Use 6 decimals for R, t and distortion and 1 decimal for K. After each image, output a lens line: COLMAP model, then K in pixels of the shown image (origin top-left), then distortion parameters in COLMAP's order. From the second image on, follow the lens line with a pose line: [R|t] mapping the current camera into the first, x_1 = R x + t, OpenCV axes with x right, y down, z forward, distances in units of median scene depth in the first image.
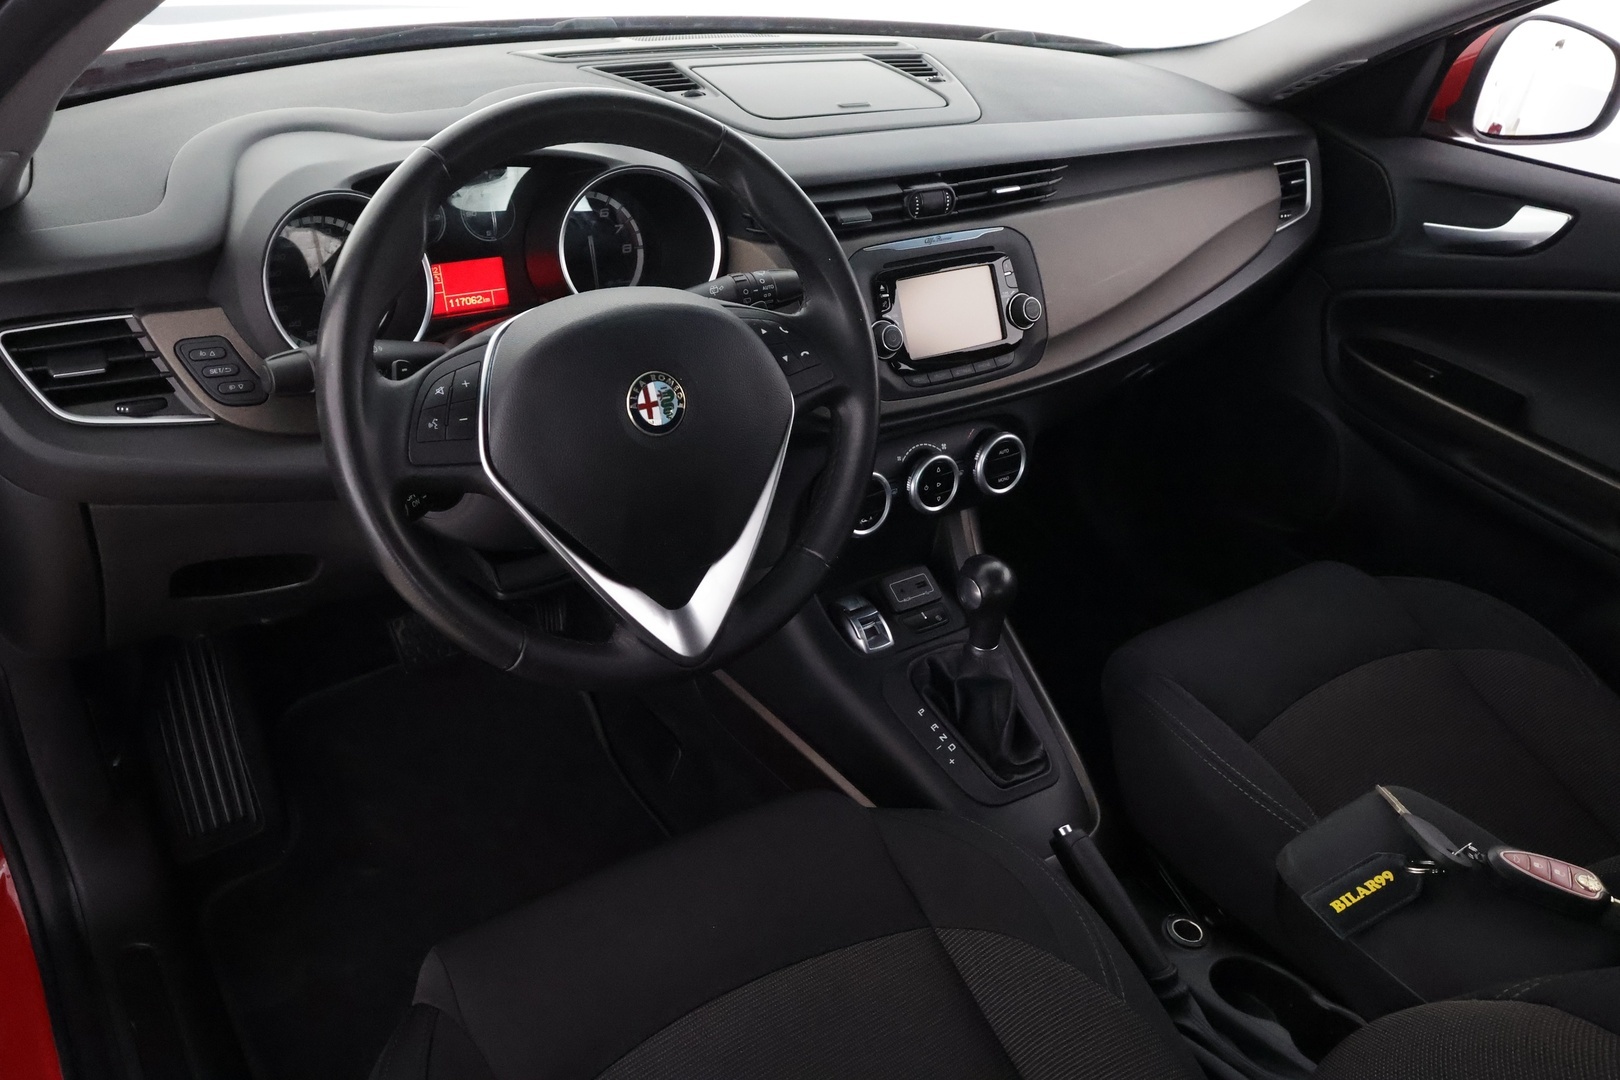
lens RADIAL K [[1369.1, 0, 810.0], [0, 1369.1, 540.0], [0, 0, 1]] dist [0.009363, 0.011024]
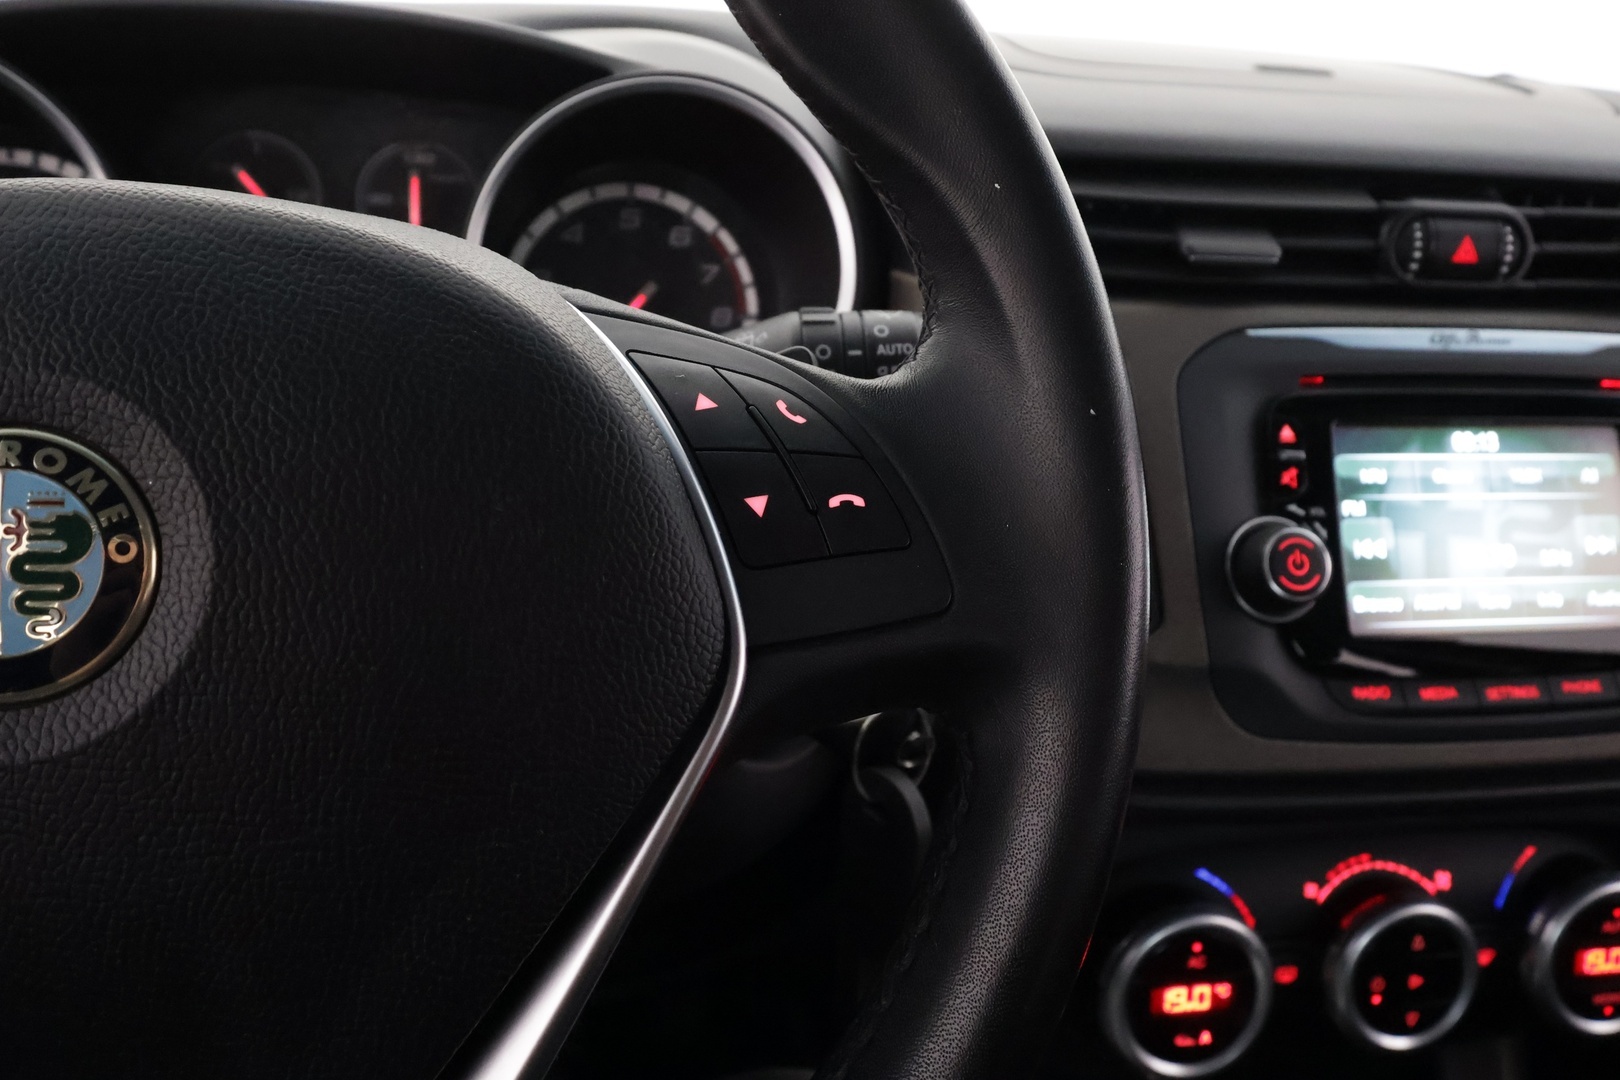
lens RADIAL K [[1369.1, 0, 810.0], [0, 1369.1, 540.0], [0, 0, 1]] dist [0.009363, 0.011024]
pose [[0.918518, 0.108320, -0.380252, 0.077216], [-0.187811, 0.965844, -0.178531, -0.063949], [0.347925, 0.235399, 0.907488, 0.610925]]
